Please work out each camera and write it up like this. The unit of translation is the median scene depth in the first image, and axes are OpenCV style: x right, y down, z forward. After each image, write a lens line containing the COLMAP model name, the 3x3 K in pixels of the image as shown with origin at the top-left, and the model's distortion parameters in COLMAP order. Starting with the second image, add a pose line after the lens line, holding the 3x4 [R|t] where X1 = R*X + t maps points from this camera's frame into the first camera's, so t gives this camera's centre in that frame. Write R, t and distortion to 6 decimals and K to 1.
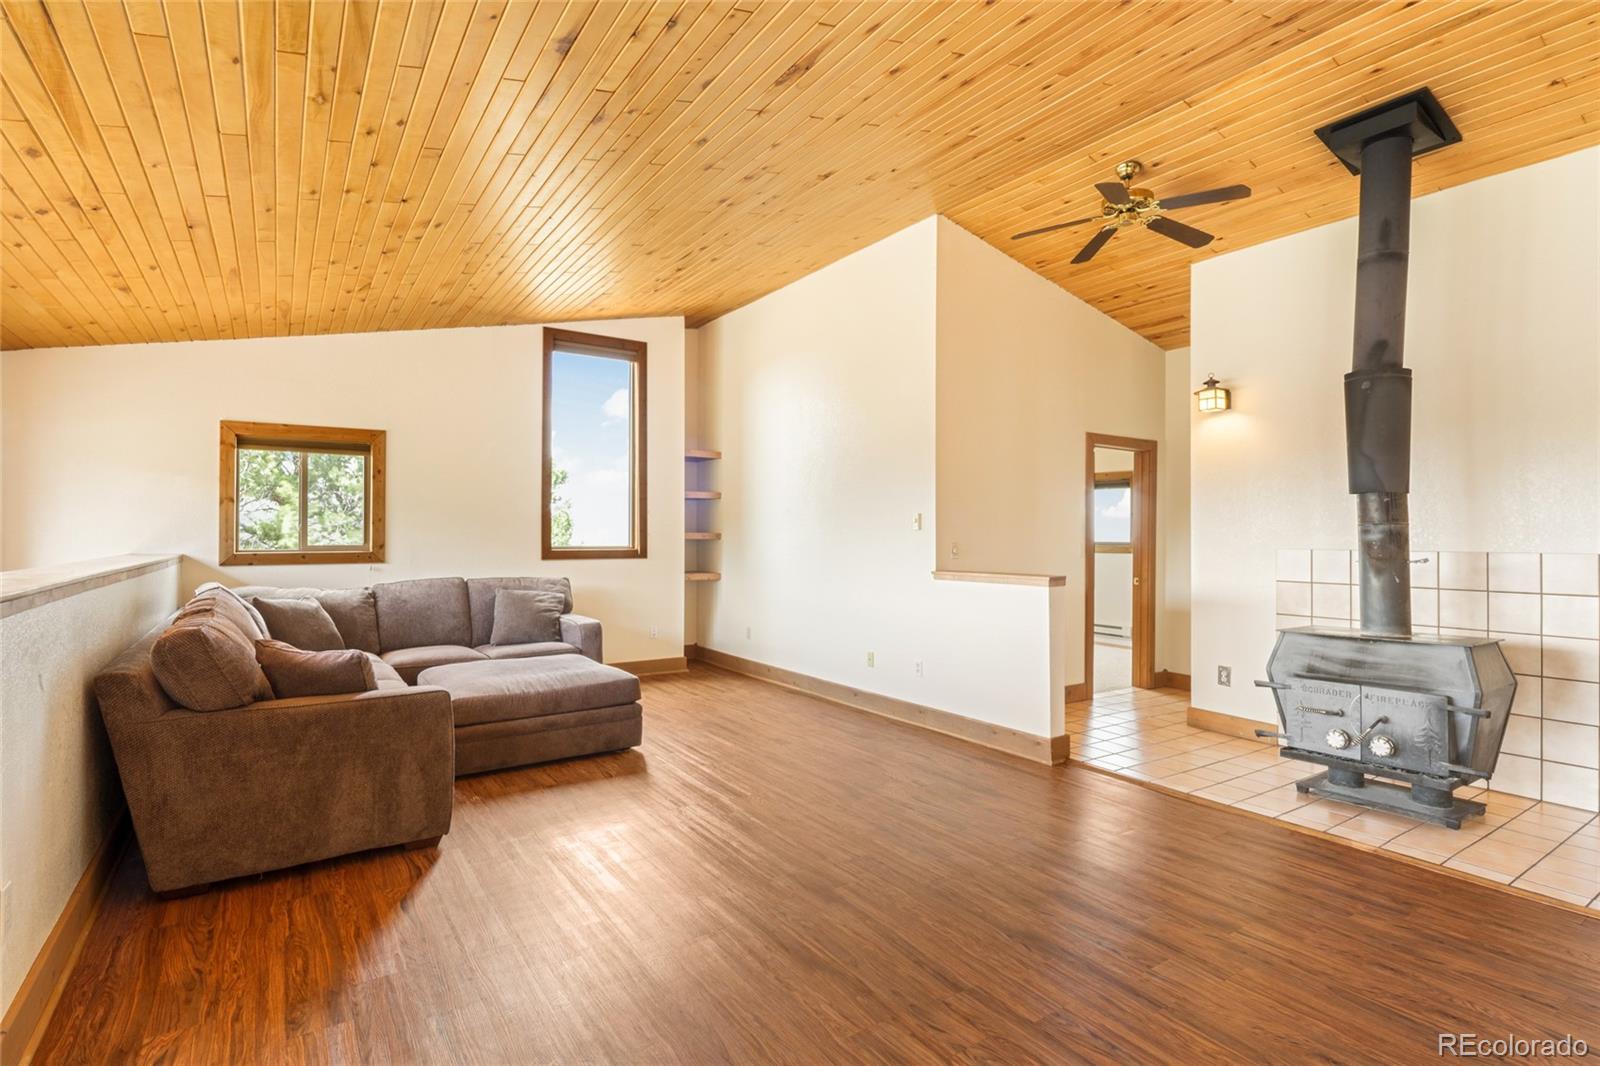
lens RADIAL K [[775.4, 0, 799.9], [0, 775.4, 531.5], [0, 0, 1]] dist [-0.000230, -0.000431]
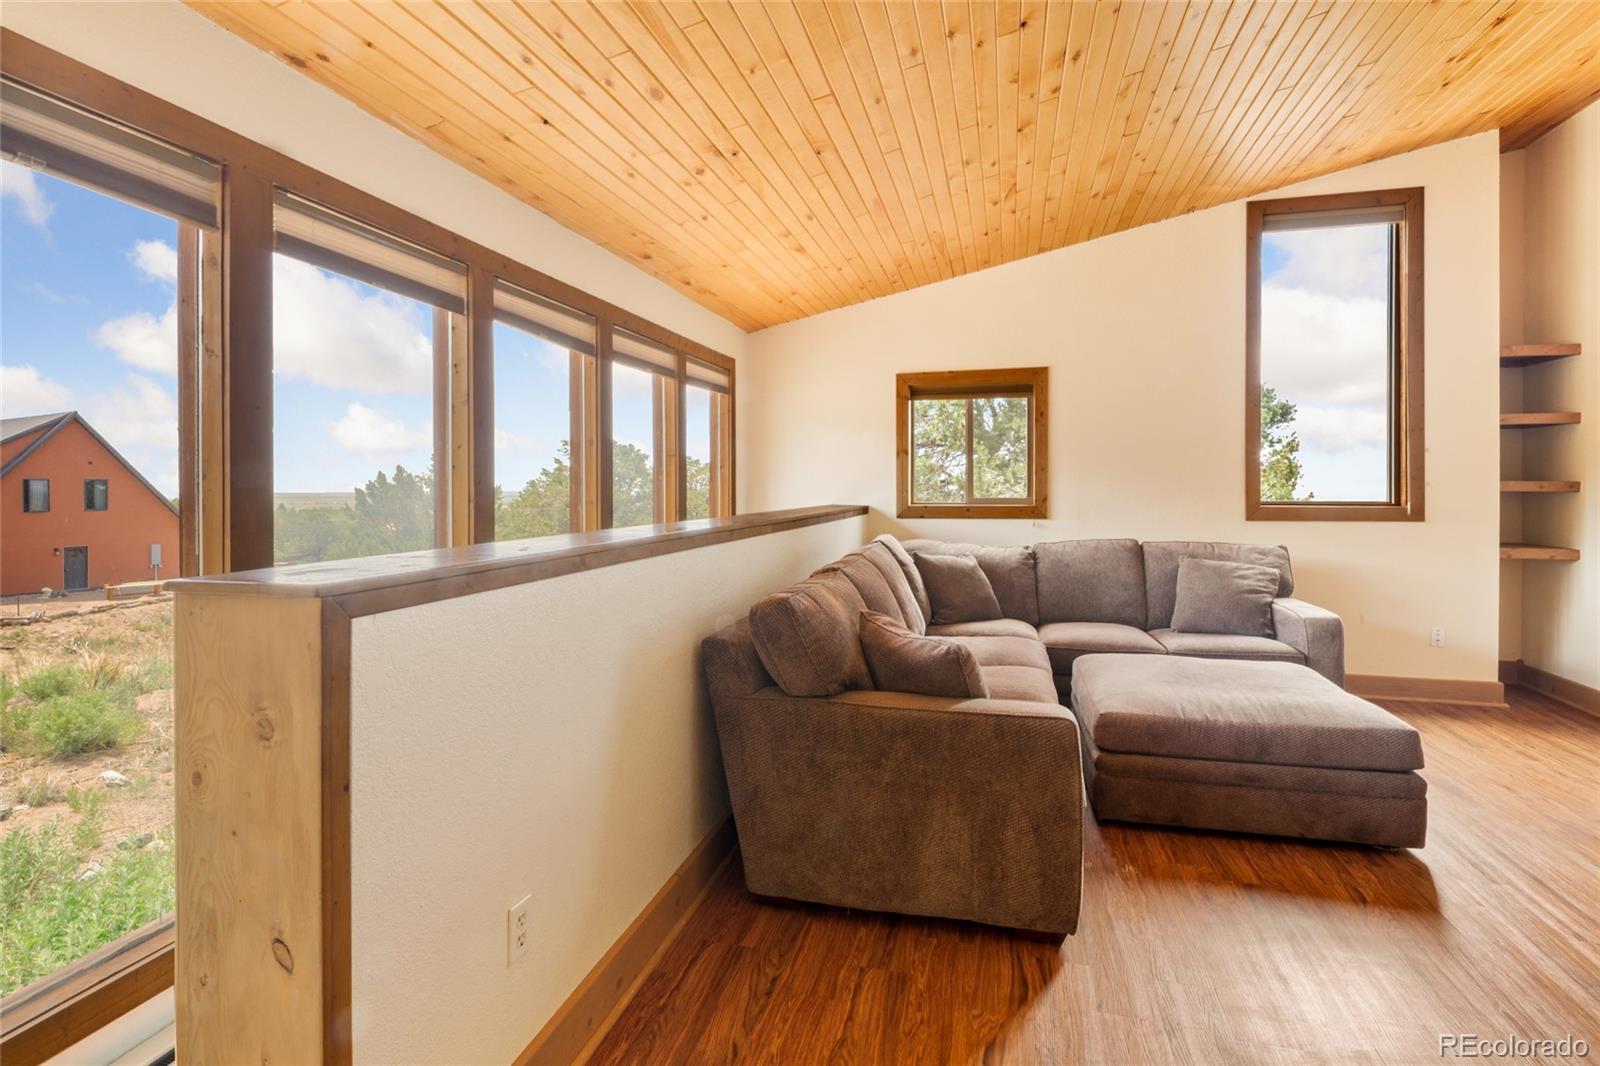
lens RADIAL K [[796.4, 0, 794.5], [0, 796.4, 491.3], [0, 0, 1]] dist [0.002449, -0.002687]
pose [[0.659989, 0.000543, -0.751275, -0.072375], [0.007053, 0.999951, 0.006920, 0.002331], [0.751243, -0.009866, 0.659953, 0.271732]]
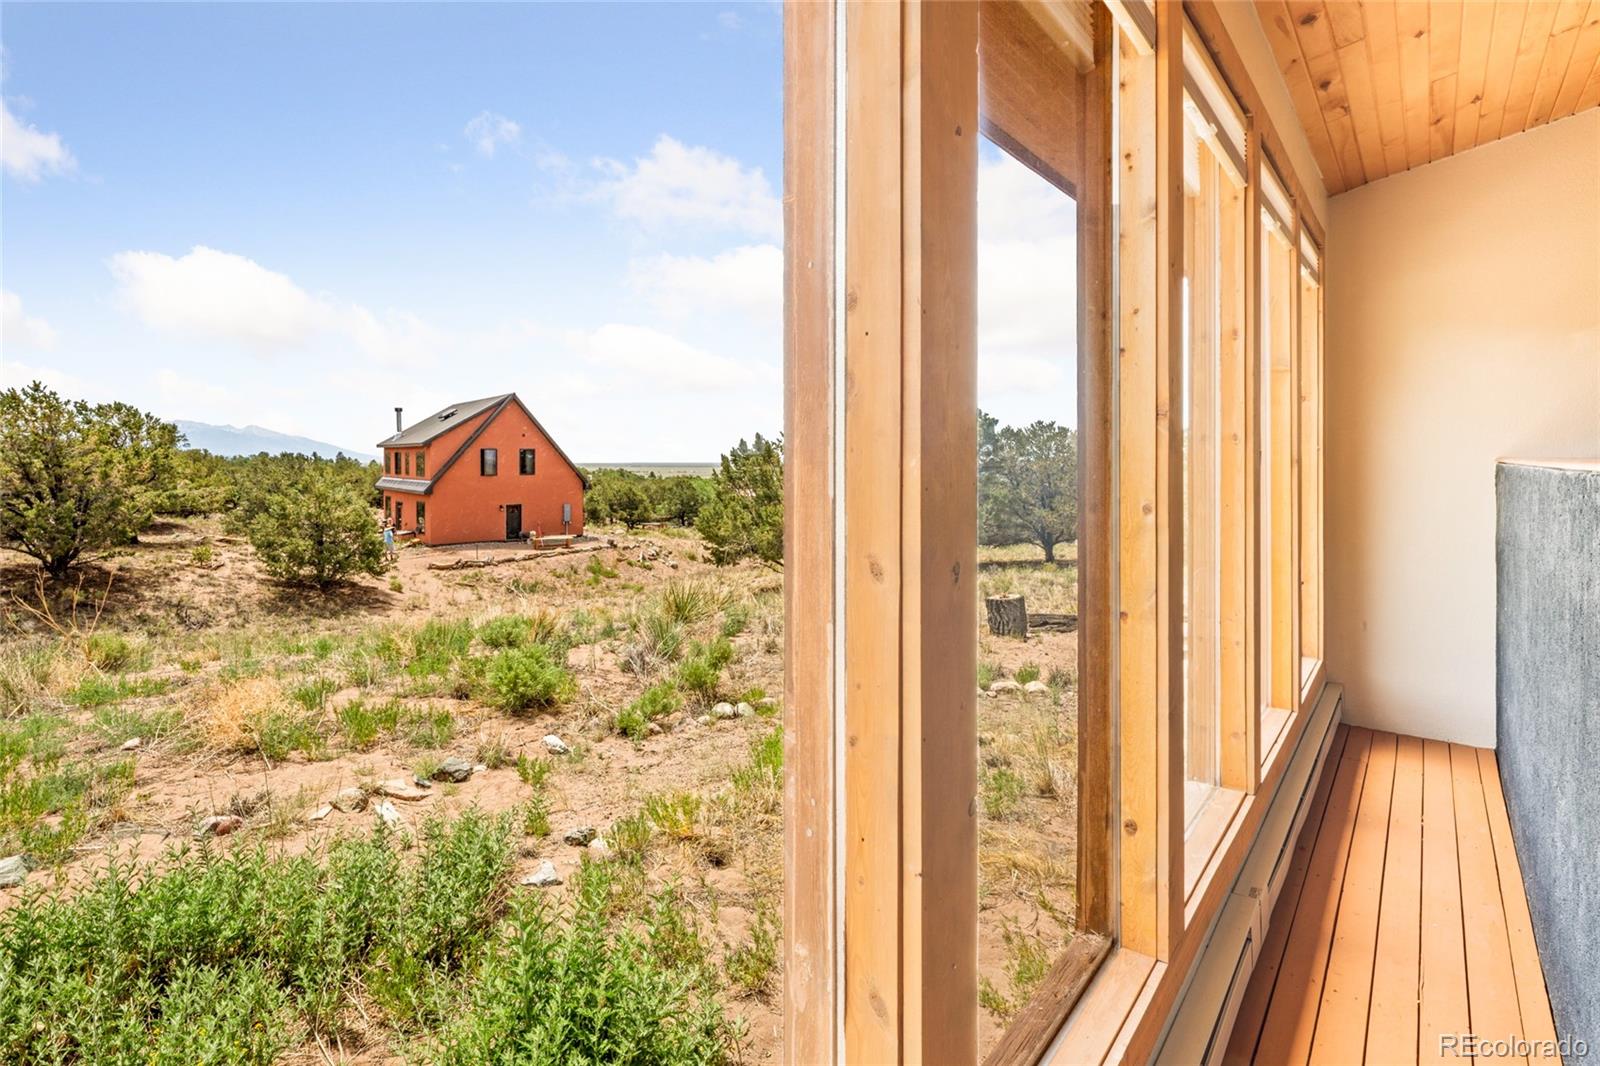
lens RADIAL K [[810.2, 0, 775.0], [0, 810.2, 451.6], [0, 0, 1]] dist [-0.001927, -0.000522]
pose [[0.295761, -0.010599, -0.955203, -0.442457], [0.007077, 0.999935, -0.008904, 0.029052], [0.955236, -0.004126, 0.295817, 0.249091]]
